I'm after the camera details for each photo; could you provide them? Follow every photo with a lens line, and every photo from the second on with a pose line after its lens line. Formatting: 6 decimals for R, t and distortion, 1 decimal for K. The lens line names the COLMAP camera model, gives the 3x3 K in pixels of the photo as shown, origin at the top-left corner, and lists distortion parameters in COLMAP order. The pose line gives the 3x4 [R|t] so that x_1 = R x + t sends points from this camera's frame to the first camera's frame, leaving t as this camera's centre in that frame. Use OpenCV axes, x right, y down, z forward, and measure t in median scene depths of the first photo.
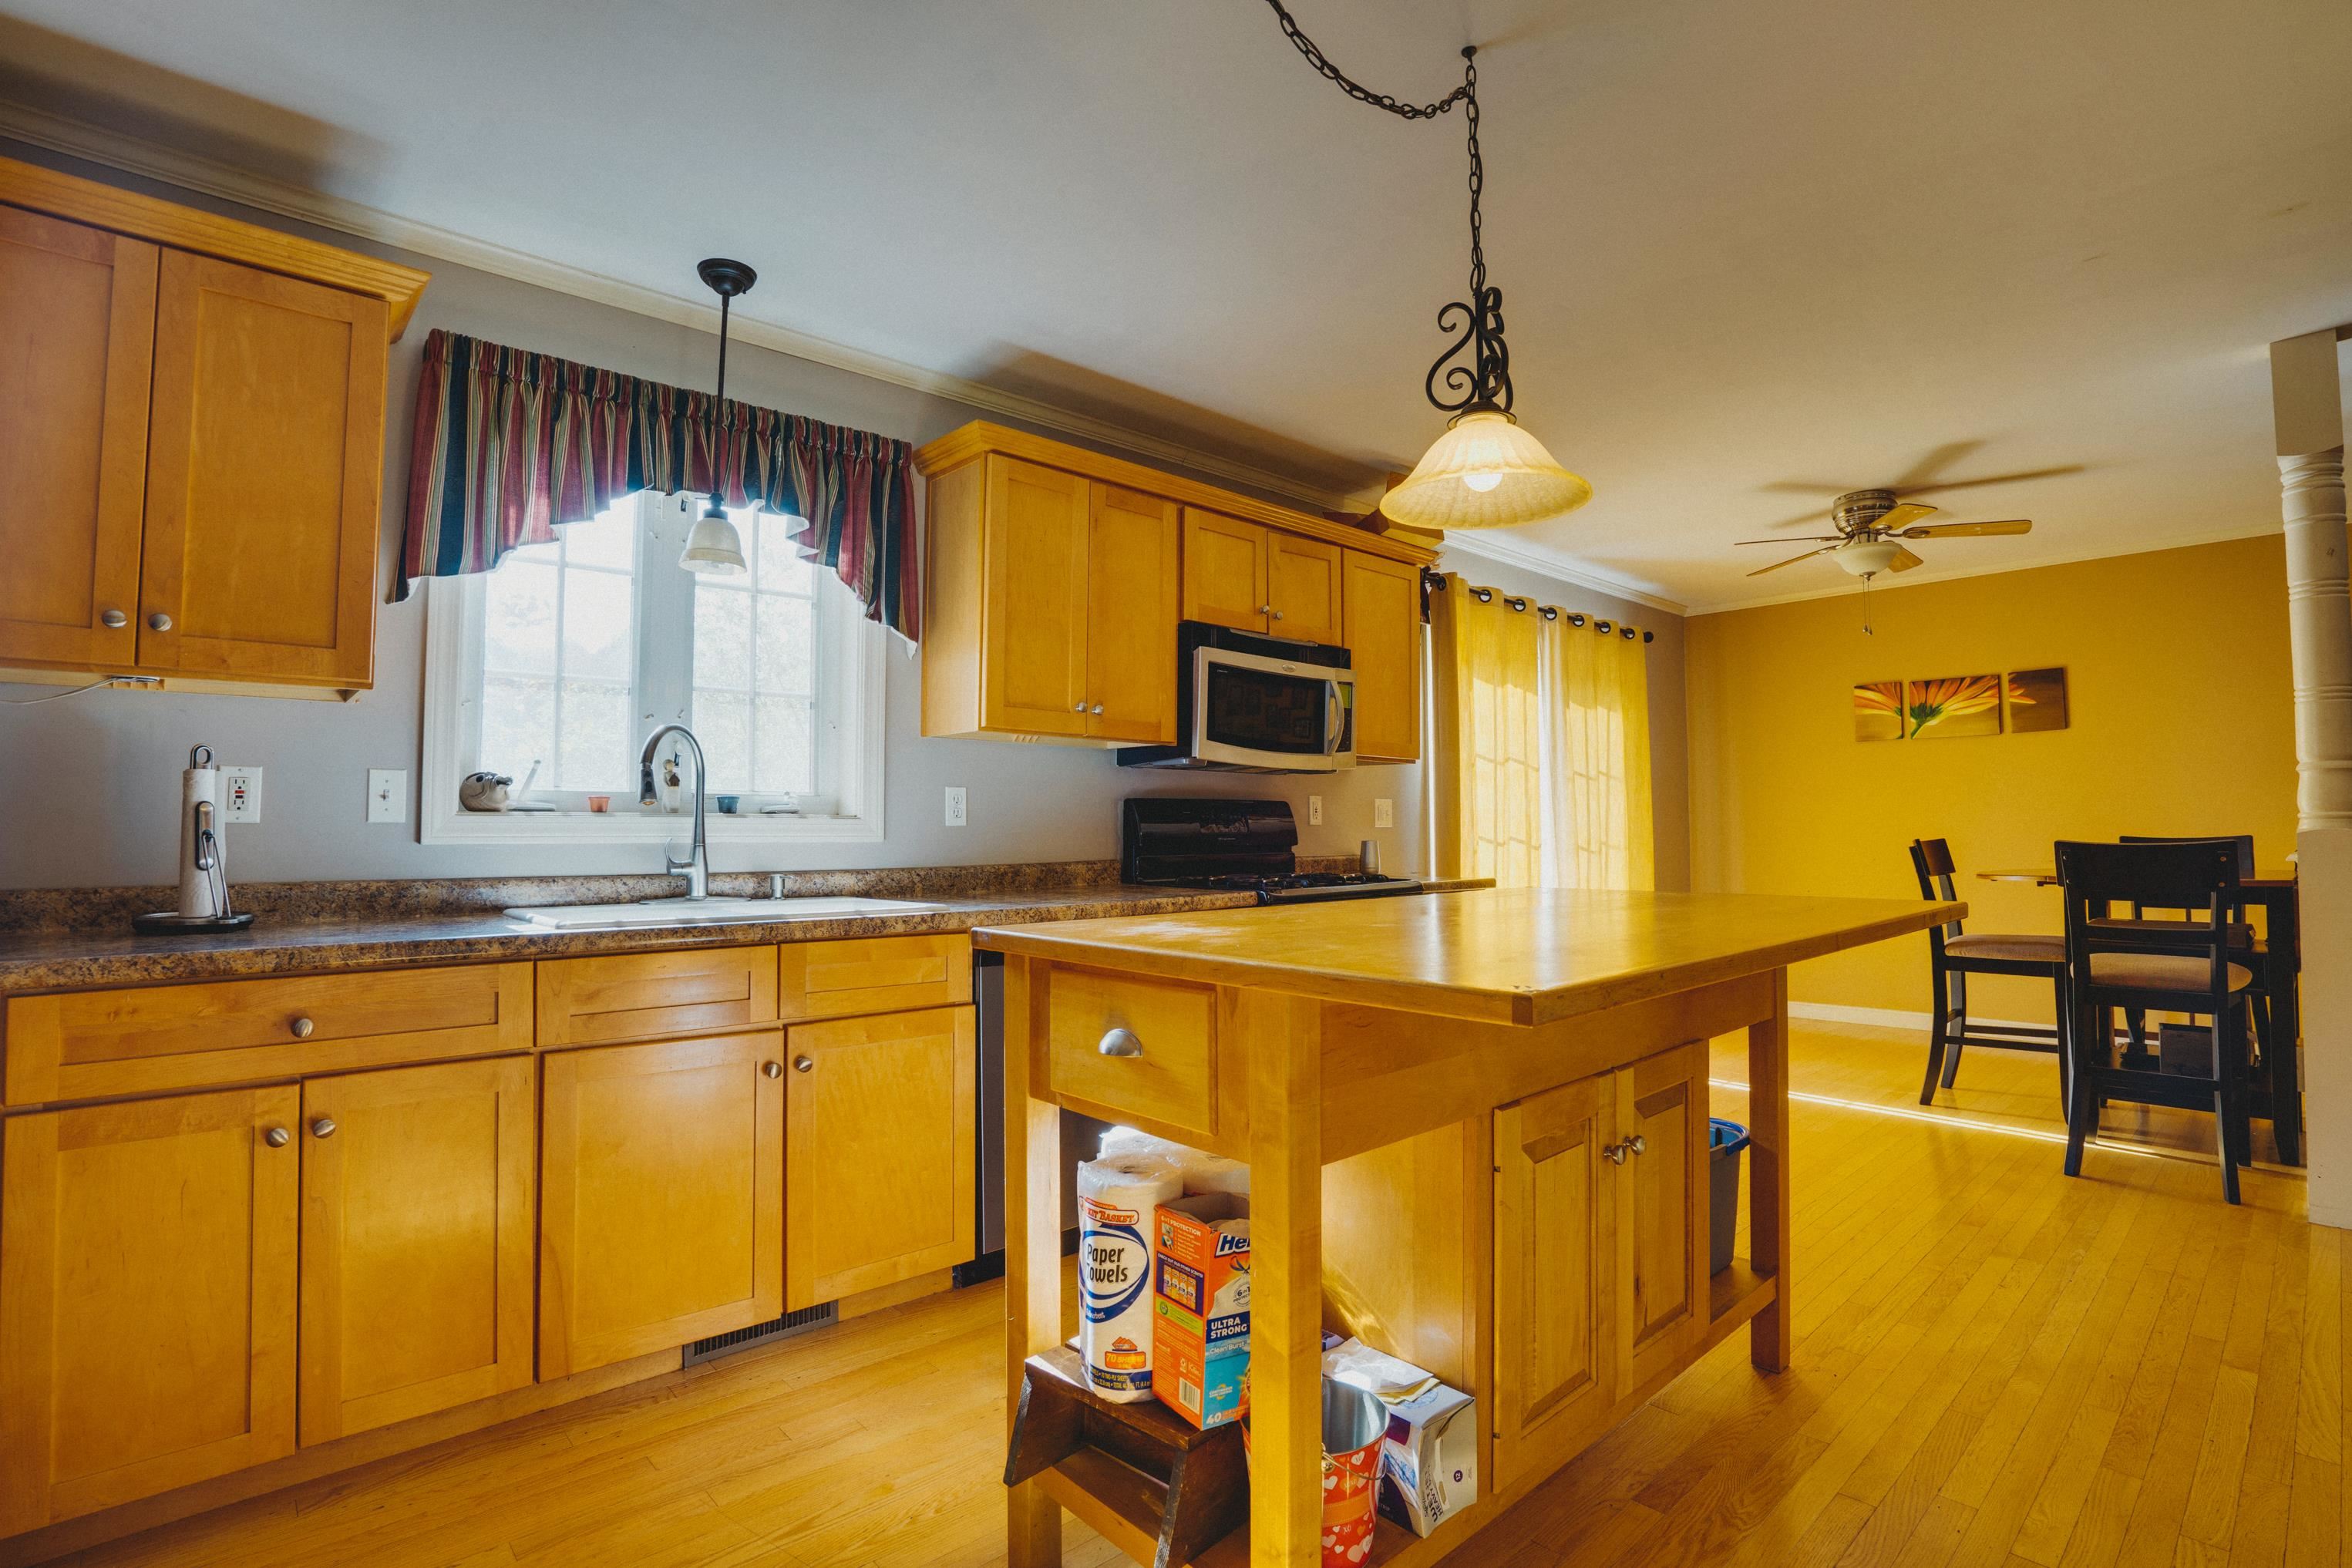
lens RADIAL K [[1121.9, 0, 1181.7], [0, 1121.9, 778.6], [0, 0, 1]] dist [-0.045258, 0.003515]
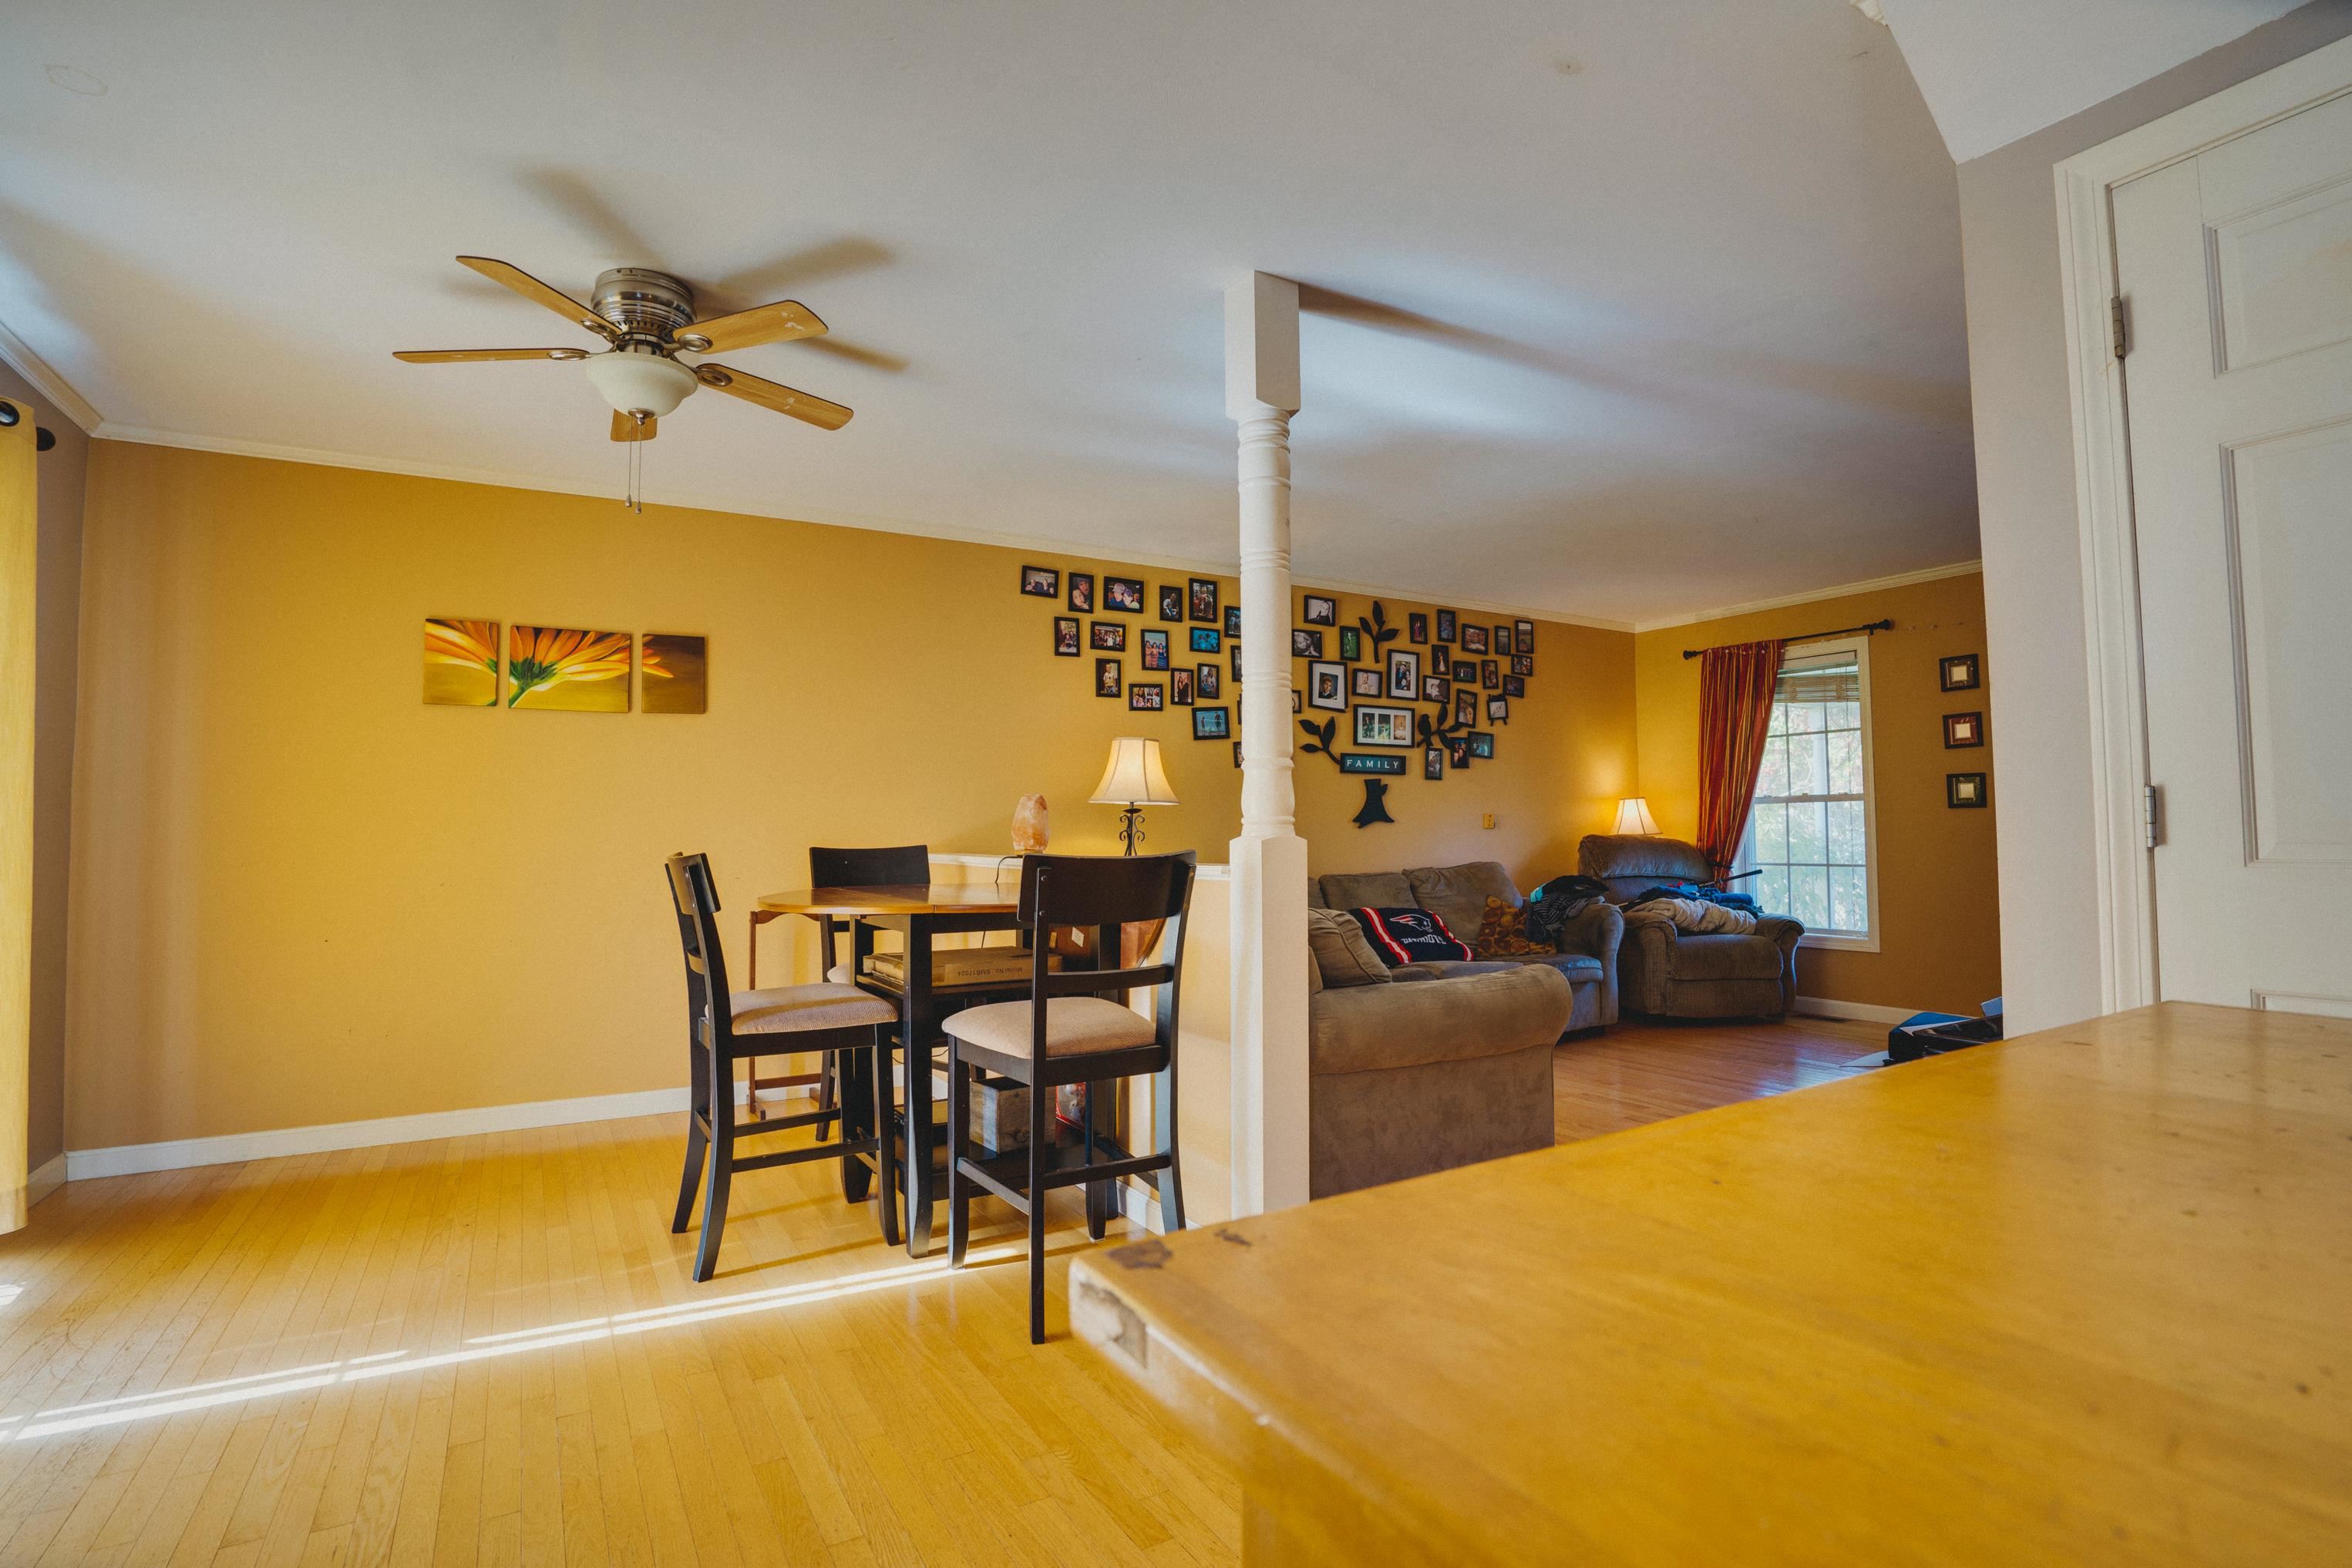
lens RADIAL K [[1121.9, 0, 1232.6], [0, 1121.9, 778.9], [0, 0, 1]] dist [-0.045258, 0.003515]
pose [[0.190714, 0.047631, 0.980489, 0.083573], [-0.035831, 0.998494, -0.041536, 0.021680], [-0.980991, -0.027211, 0.192134, 0.449664]]
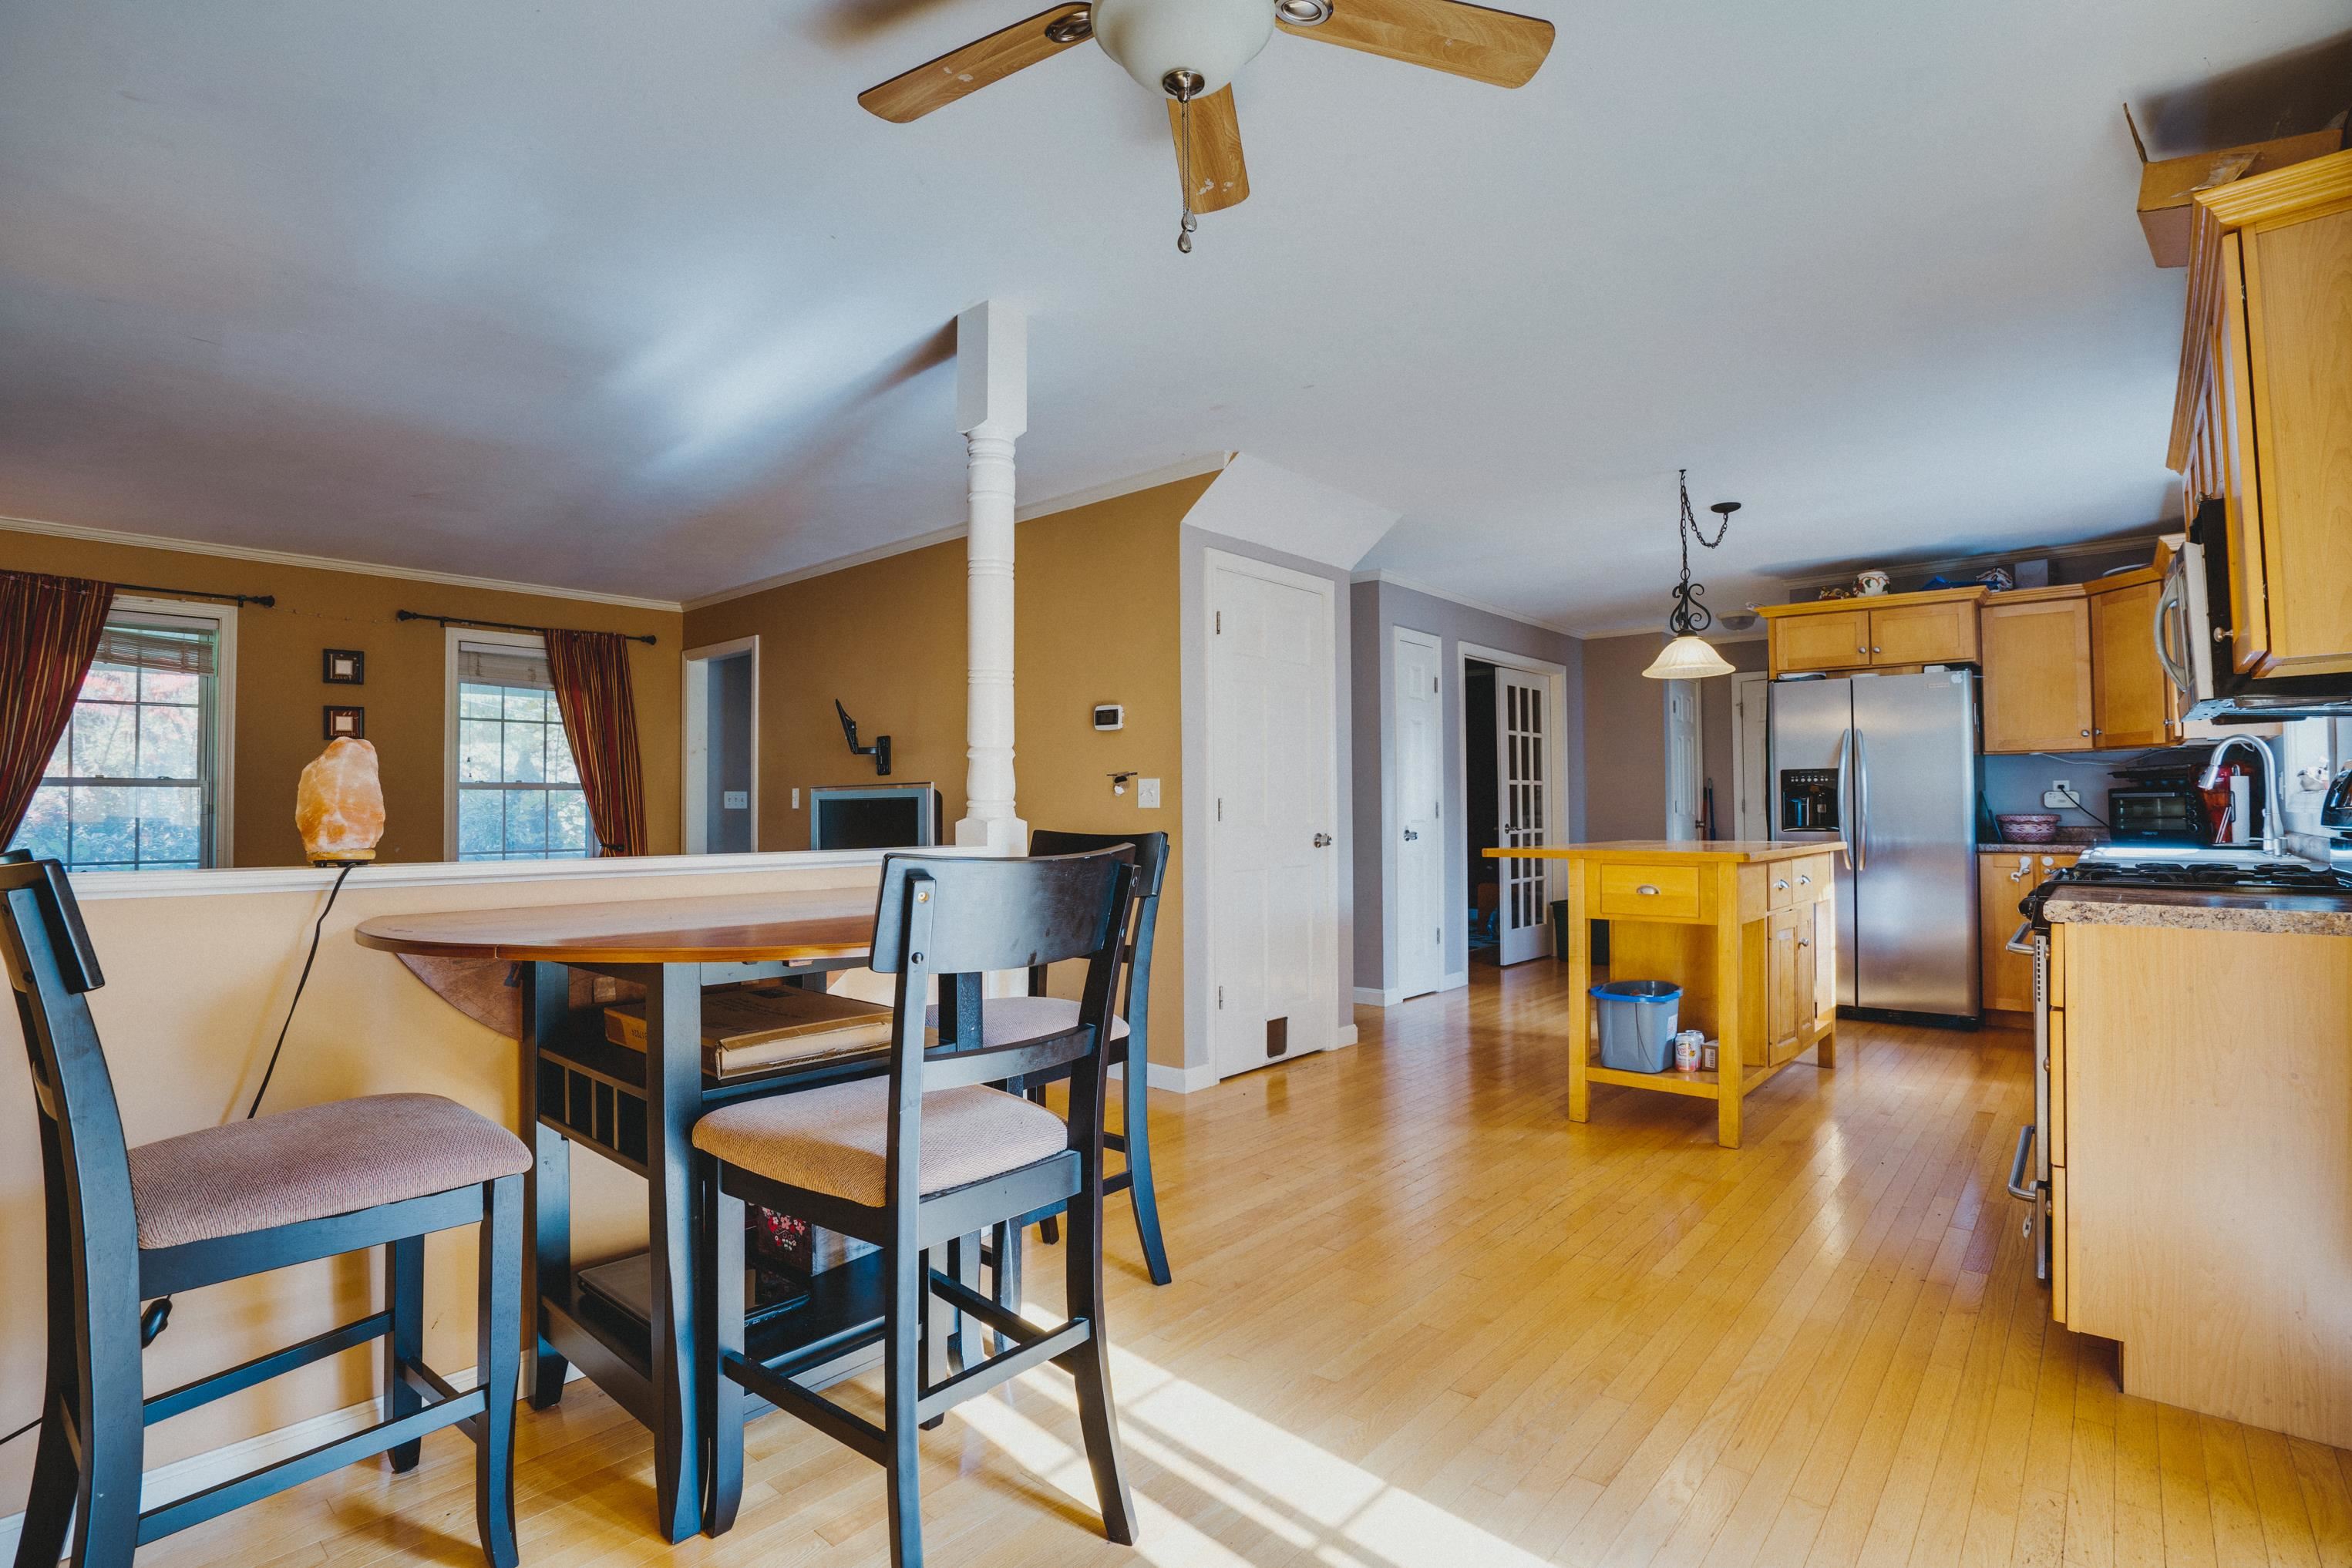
lens RADIAL K [[1072.5, 0, 1165.3], [0, 1072.5, 781.9], [0, 0, 1]] dist [-0.002809, -0.000213]
pose [[-0.996796, 0.005720, -0.079777, 0.520240], [0.011236, 0.997563, -0.068865, 0.046134], [0.079188, -0.069541, -0.994431, 1.074157]]
